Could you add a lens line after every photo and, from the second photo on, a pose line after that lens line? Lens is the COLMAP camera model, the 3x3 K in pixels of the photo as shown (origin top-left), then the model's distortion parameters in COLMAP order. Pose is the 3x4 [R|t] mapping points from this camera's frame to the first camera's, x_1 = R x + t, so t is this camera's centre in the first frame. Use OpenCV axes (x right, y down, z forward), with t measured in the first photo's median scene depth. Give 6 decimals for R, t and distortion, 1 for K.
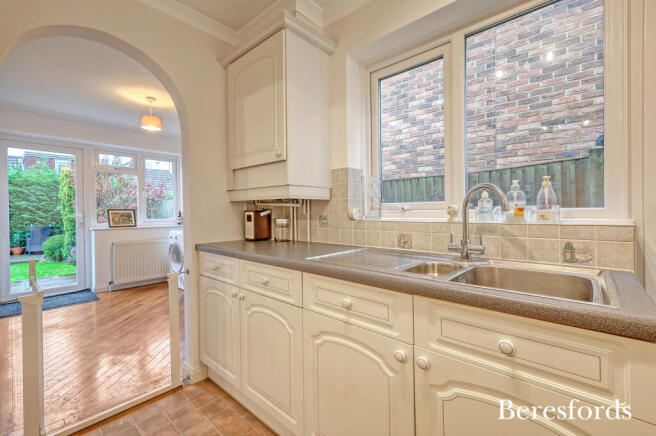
lens RADIAL K [[284.8, 0, 325.0], [0, 284.8, 213.3], [0, 0, 1]] dist [0.014930, 0.000144]
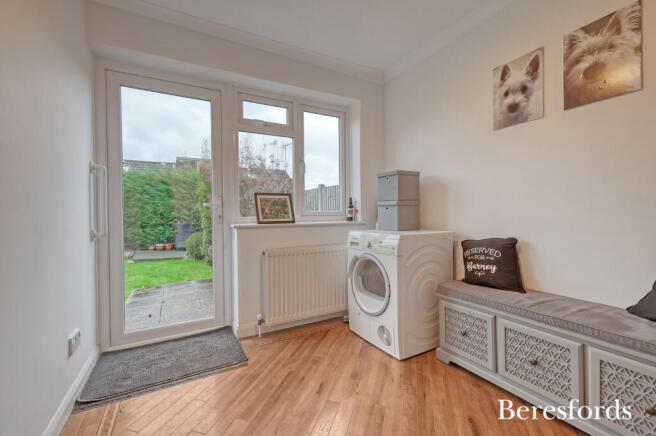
lens RADIAL K [[284.8, 0, 325.0], [0, 284.8, 213.3], [0, 0, 1]] dist [0.014930, 0.000144]
pose [[0.943732, -0.001416, -0.330708, -0.427565], [0.000107, 0.999992, -0.003976, 0.030618], [0.330711, 0.003717, 0.943725, 0.496257]]
